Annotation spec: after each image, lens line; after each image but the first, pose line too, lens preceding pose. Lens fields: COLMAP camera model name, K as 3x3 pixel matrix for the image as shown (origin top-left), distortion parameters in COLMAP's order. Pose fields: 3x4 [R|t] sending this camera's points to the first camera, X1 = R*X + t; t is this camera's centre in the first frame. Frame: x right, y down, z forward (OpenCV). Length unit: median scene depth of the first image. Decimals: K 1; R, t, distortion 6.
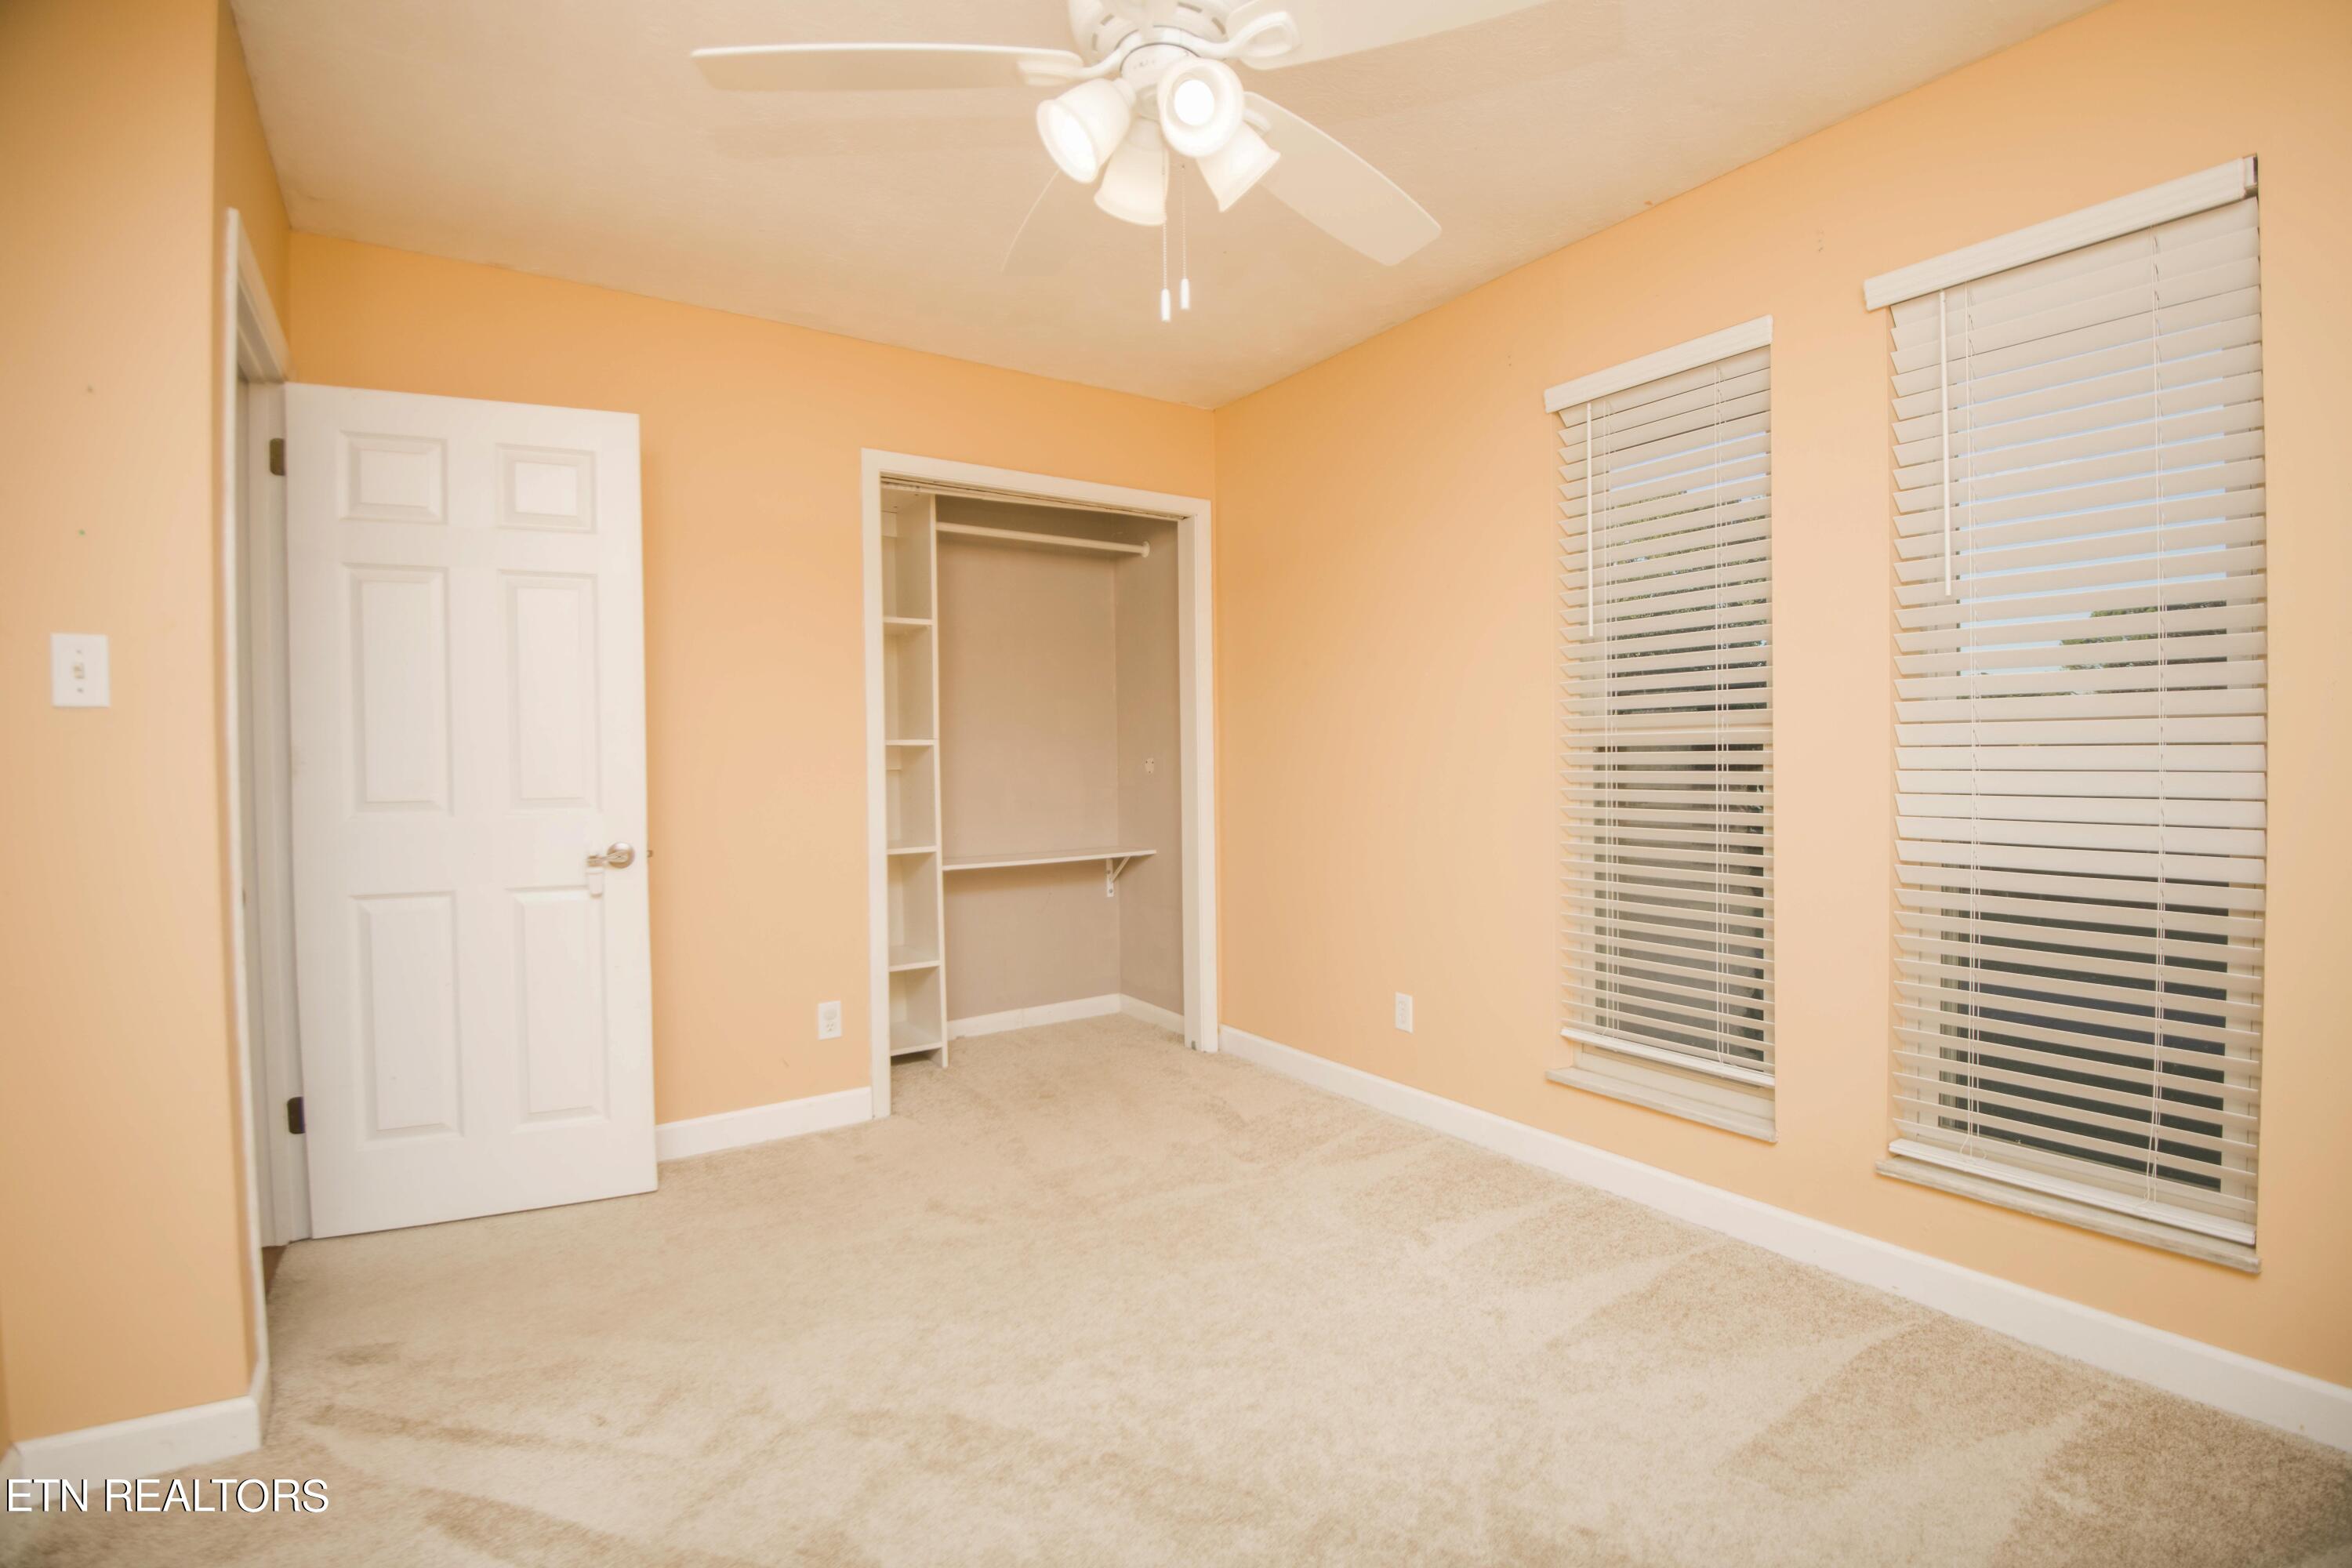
lens RADIAL K [[1078.0, 0, 1179.2], [0, 1078.0, 780.2], [0, 0, 1]] dist [-0.012100, -0.014775]
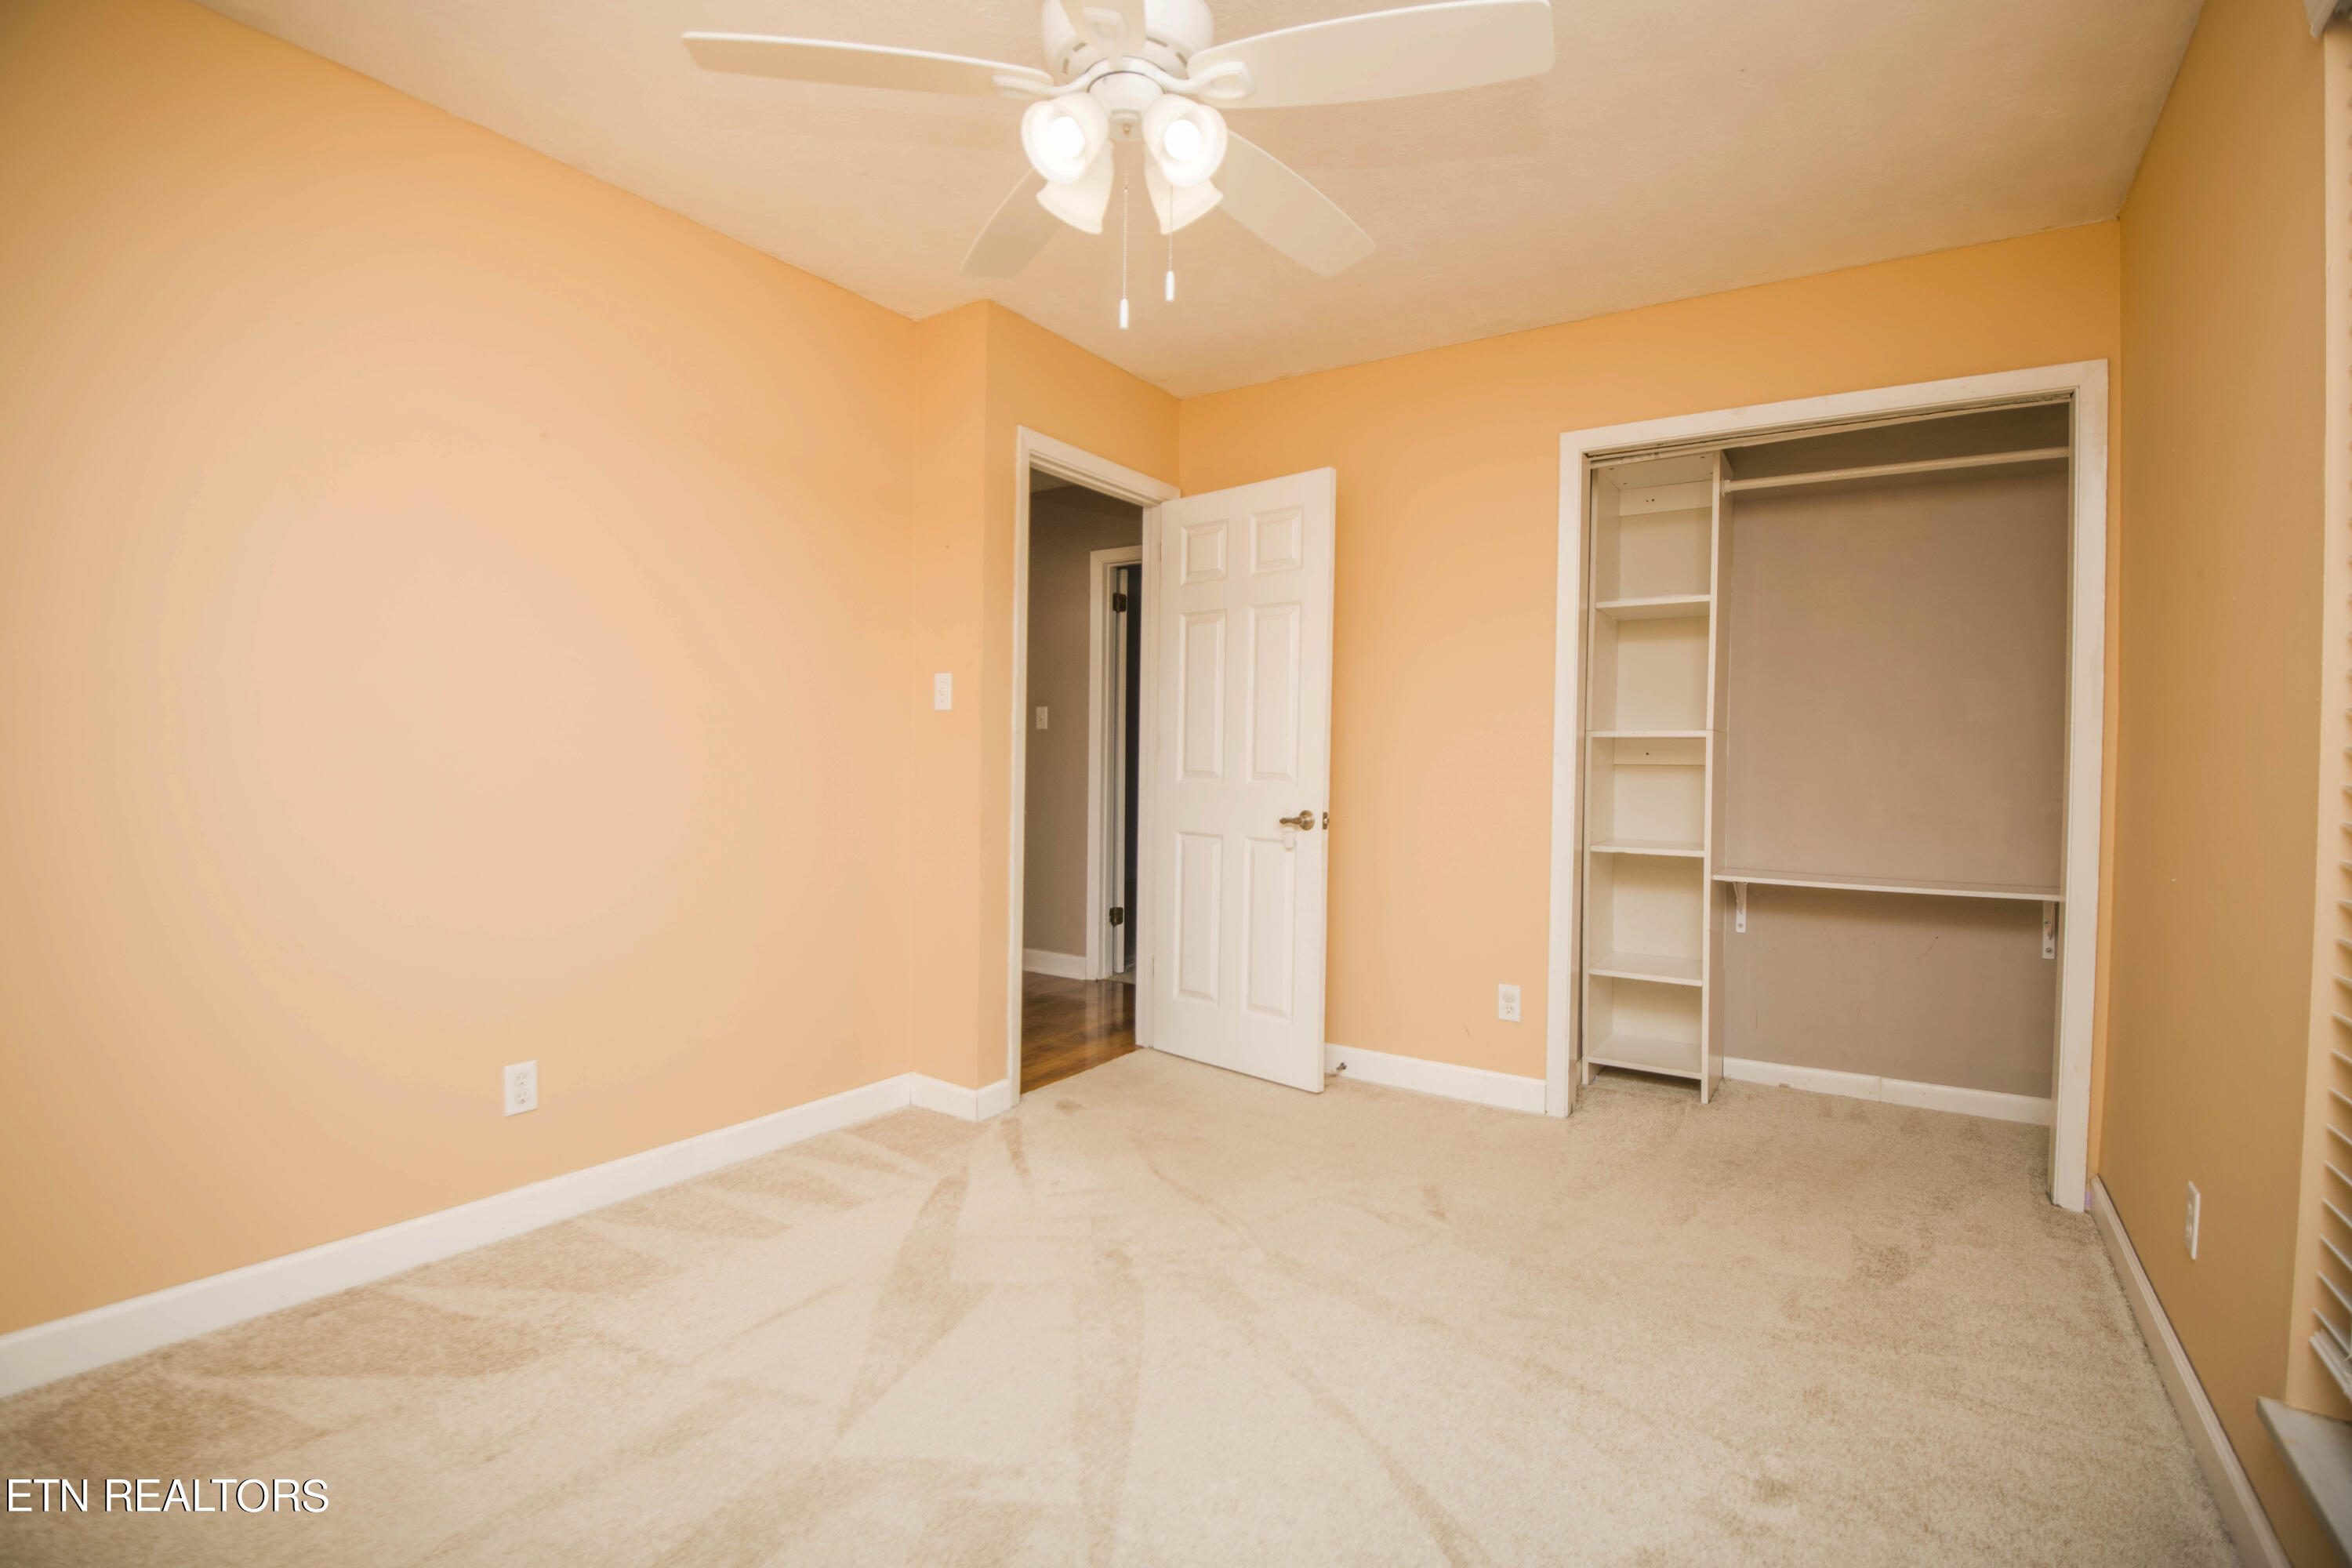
lens RADIAL K [[1078.0, 0, 1189.5], [0, 1078.0, 773.8], [0, 0, 1]] dist [-0.012100, -0.014775]
pose [[0.382075, 0.033901, -0.923509, 0.497885], [-0.039325, 0.999018, 0.020403, -0.003948], [0.923294, 0.028521, 0.383033, 0.319649]]
